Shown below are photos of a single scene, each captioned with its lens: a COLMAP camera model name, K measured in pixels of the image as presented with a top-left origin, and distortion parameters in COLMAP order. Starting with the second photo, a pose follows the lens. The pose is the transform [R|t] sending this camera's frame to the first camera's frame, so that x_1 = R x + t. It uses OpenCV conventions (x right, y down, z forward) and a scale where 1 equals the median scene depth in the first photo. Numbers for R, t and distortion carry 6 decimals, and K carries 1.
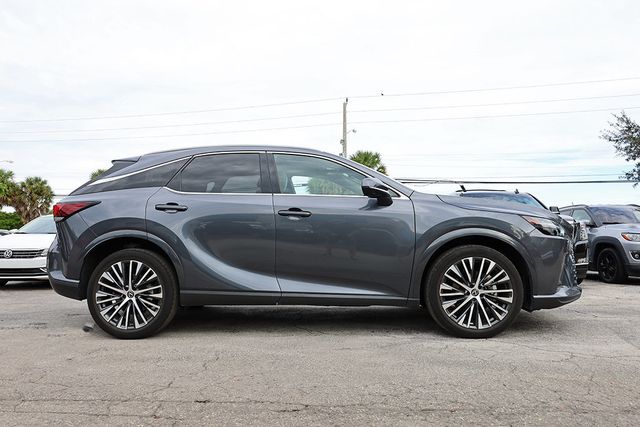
lens RADIAL K [[484.8, 0, 310.4], [0, 484.8, 211.6], [0, 0, 1]] dist [0.002742, 0.005391]
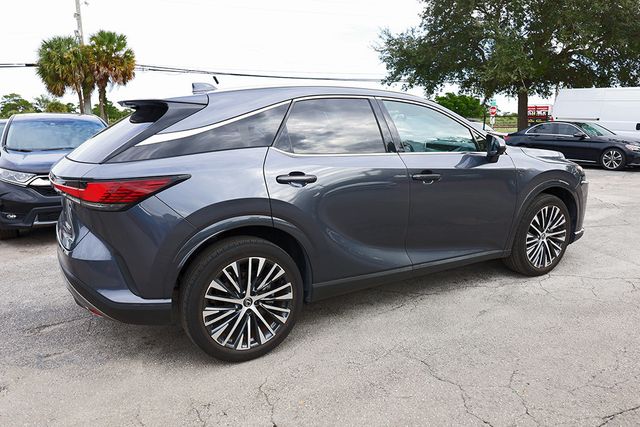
lens RADIAL K [[460.8, 0, 320.7], [0, 460.8, 212.1], [0, 0, 1]] dist [0.001862, 0.003385]
pose [[0.833054, -0.111770, 0.541783, -0.638799], [-0.023194, 0.971458, 0.236075, -0.123943], [-0.552706, -0.209229, 0.806684, 0.417076]]
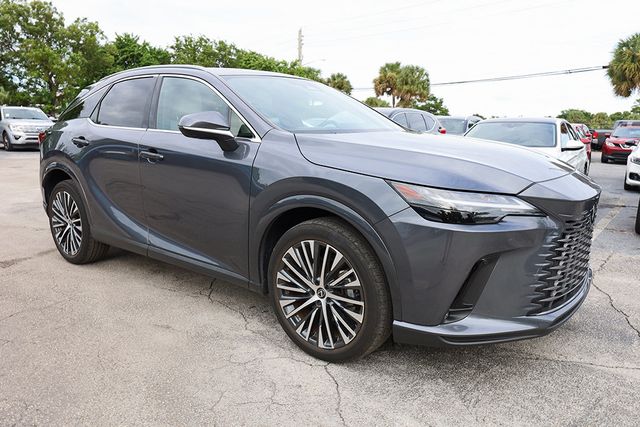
lens RADIAL K [[460.8, 0, 326.8], [0, 460.8, 210.9], [0, 0, 1]] dist [0.001862, 0.003385]
pose [[0.829514, 0.116556, -0.546189, 0.643820], [0.015309, 0.972867, 0.230859, -0.079345], [0.558277, -0.199862, 0.805222, 0.508628]]
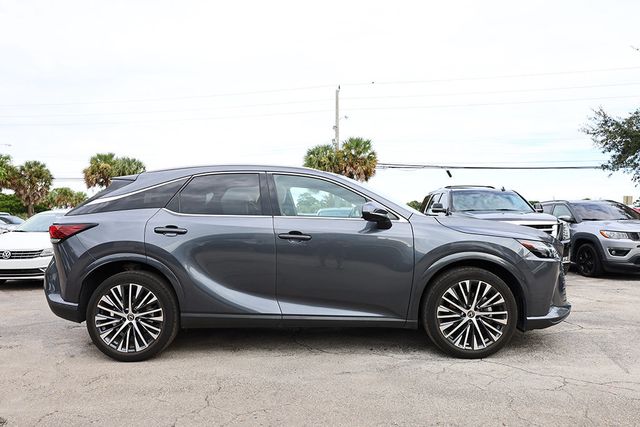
lens RADIAL K [[460.8, 0, 322.4], [0, 460.8, 213.3], [0, 0, 1]] dist [0.001862, 0.003385]
pose [[0.999179, -0.001057, 0.040512, -0.014011], [-0.000853, 0.998890, 0.047088, -0.088835], [-0.040516, -0.047084, 0.998069, 0.045683]]
